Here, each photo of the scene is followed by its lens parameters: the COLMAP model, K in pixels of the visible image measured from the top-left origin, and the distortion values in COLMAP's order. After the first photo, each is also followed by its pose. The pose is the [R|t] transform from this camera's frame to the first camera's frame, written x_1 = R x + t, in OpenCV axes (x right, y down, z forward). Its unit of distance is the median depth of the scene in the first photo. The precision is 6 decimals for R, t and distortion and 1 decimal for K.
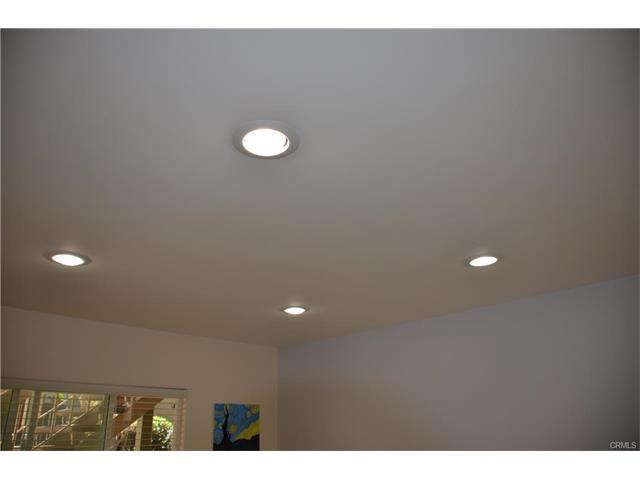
lens RADIAL K [[497.3, 0, 320.8], [0, 497.3, 240.5], [0, 0, 1]] dist [0.010465, 0.003881]
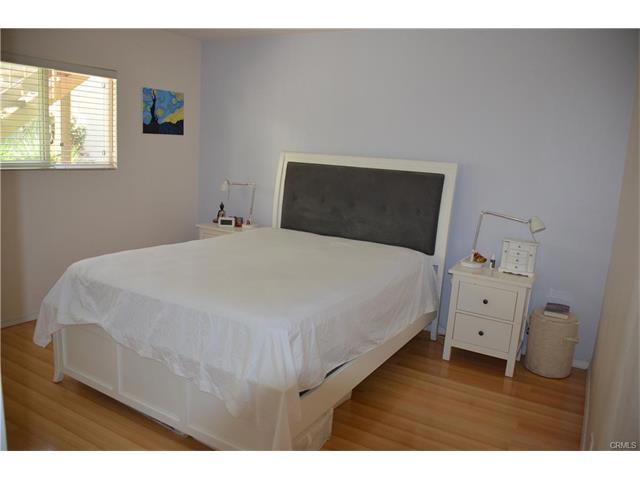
lens RADIAL K [[497.3, 0, 319.0], [0, 497.3, 241.2], [0, 0, 1]] dist [0.010465, 0.003881]
pose [[0.984209, 0.073254, 0.161139, 0.022339], [-0.148271, 0.838424, 0.524463, -0.031909], [-0.096684, -0.540074, 0.836046, -0.164102]]
